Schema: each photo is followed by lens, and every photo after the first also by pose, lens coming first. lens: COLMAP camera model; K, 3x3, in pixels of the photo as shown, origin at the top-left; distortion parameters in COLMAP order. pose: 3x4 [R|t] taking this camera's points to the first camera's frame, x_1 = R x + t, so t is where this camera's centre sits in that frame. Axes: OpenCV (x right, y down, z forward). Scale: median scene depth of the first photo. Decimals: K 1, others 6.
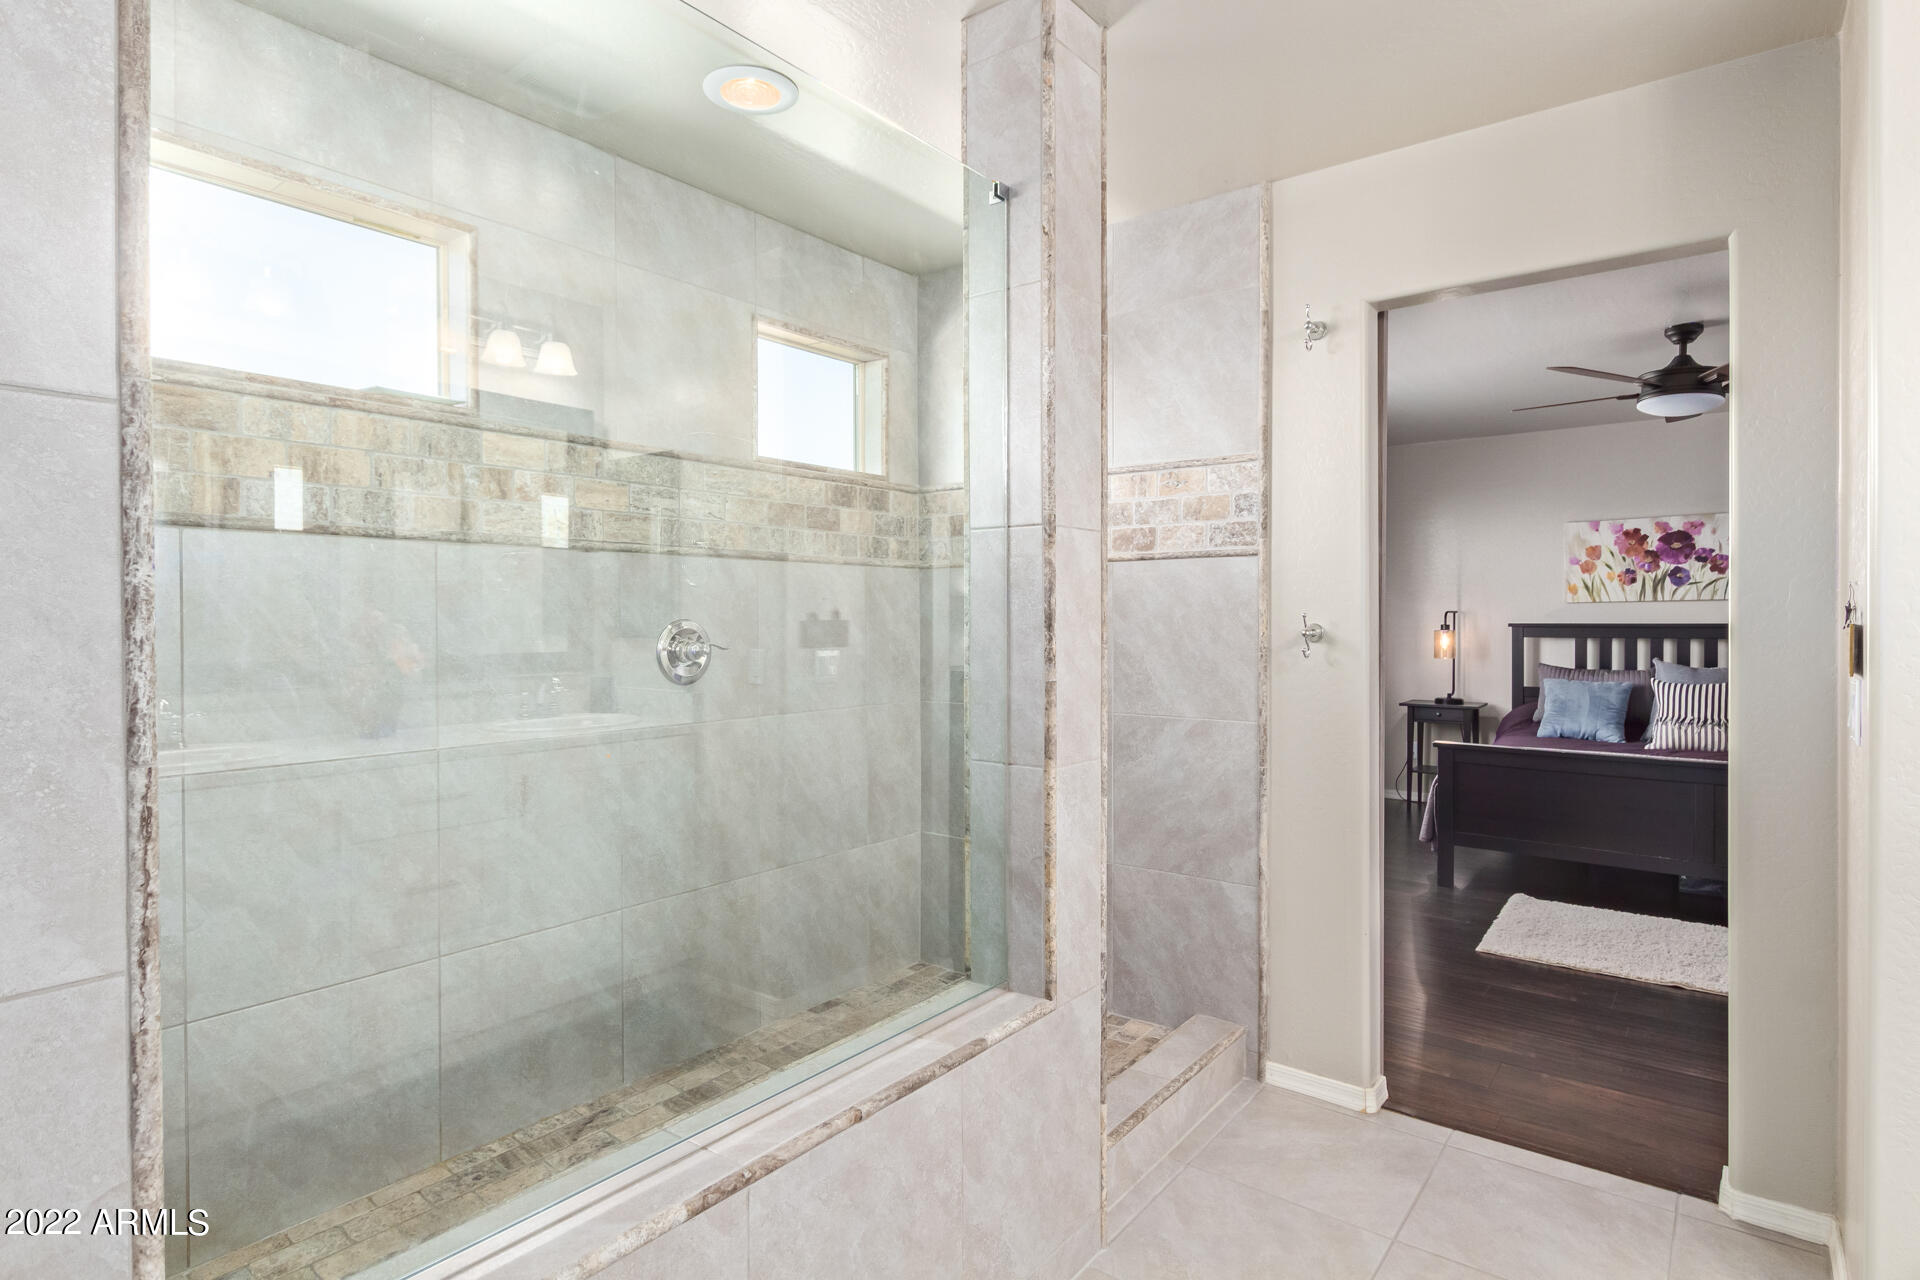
lens RADIAL K [[1030.8, 0, 960.9], [0, 1030.8, 622.0], [0, 0, 1]] dist [-0.001396, -0.000293]
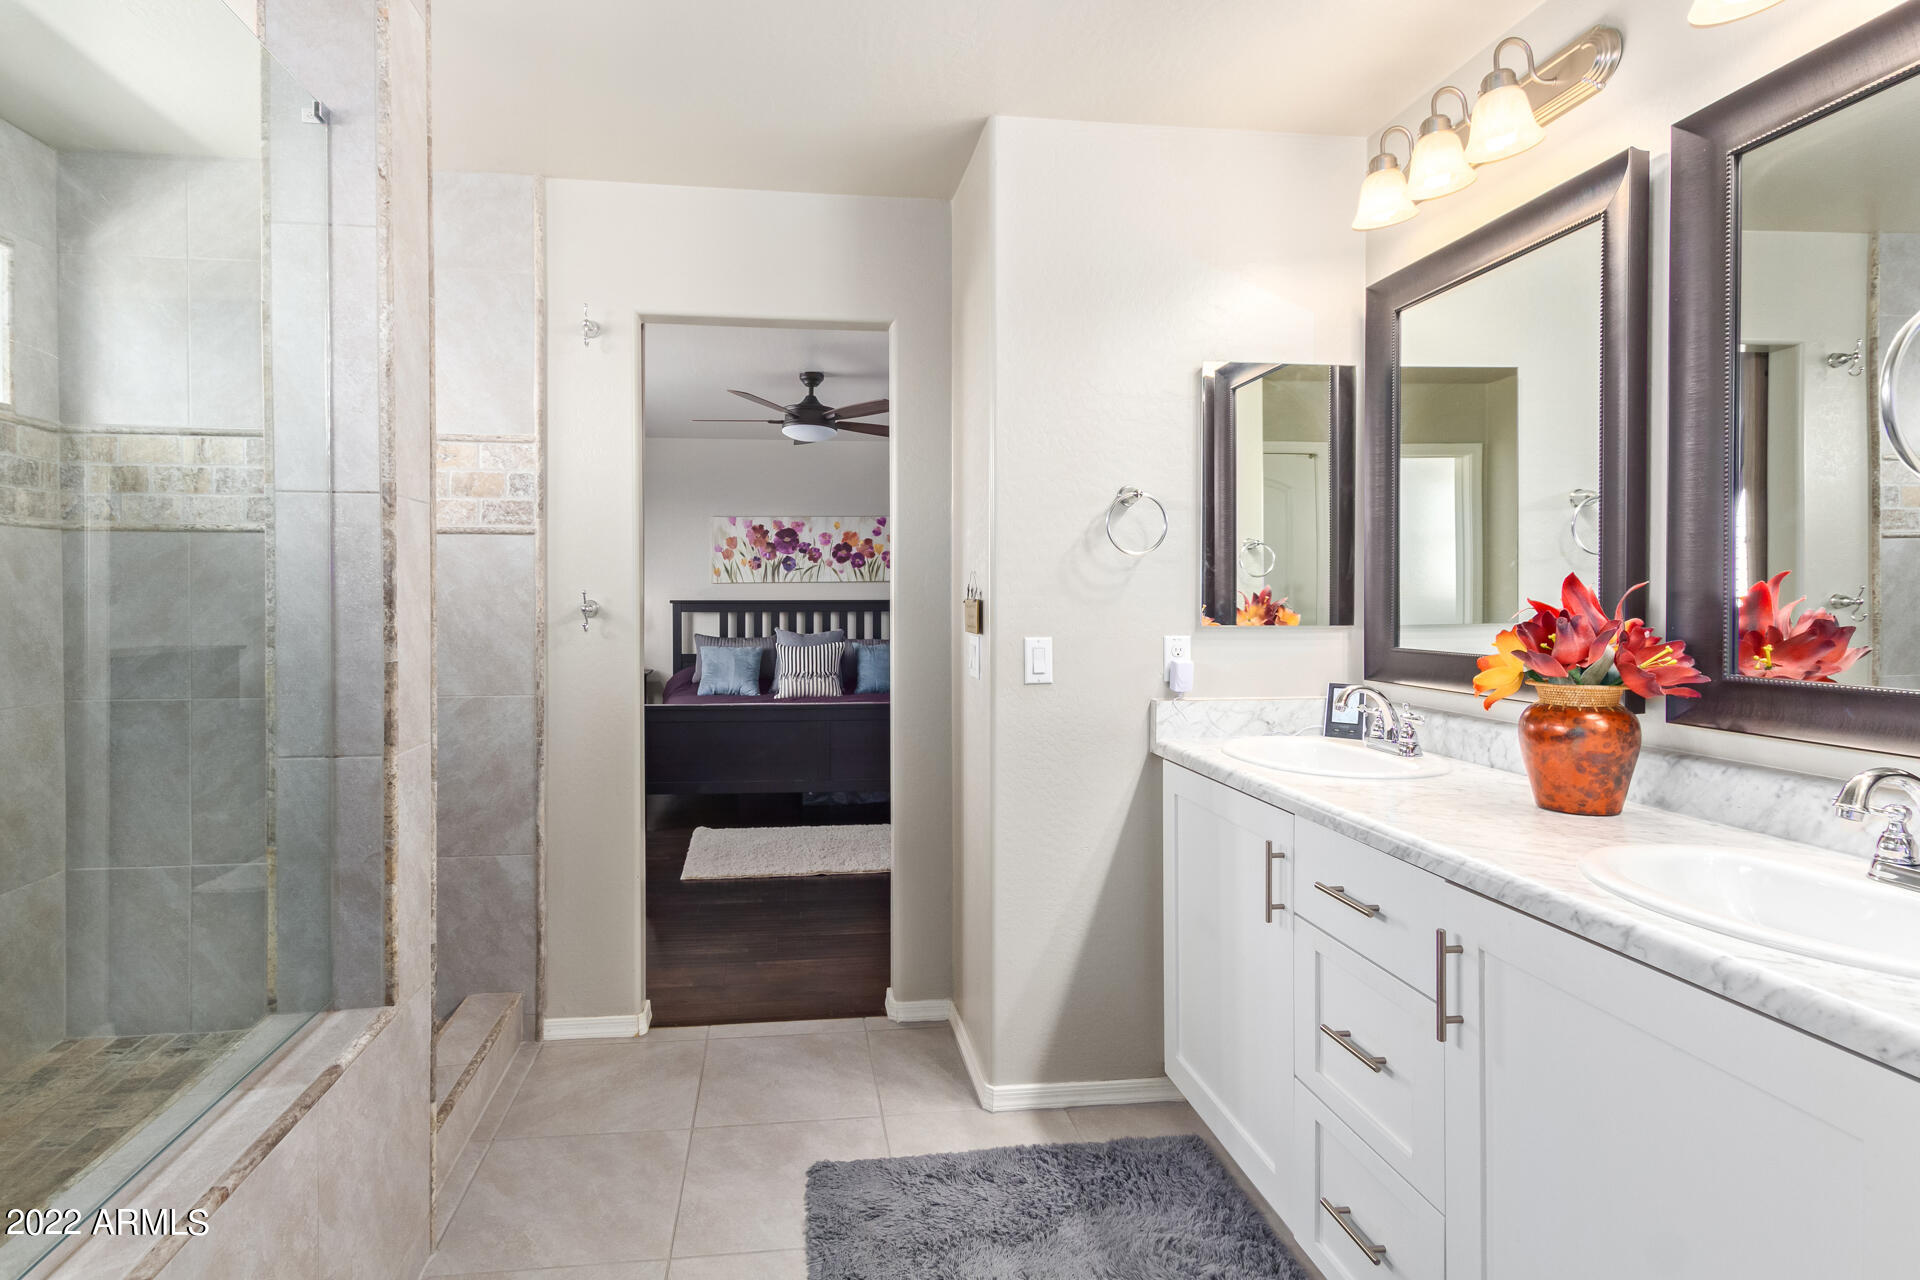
lens RADIAL K [[964.2, 0, 955.8], [0, 964.2, 602.4], [0, 0, 1]] dist [0.015889, -0.006747]
pose [[0.700562, -0.003749, 0.713582, -0.110017], [0.001607, 0.999992, 0.003676, 0.000798], [-0.713590, -0.001429, 0.700562, 0.015393]]
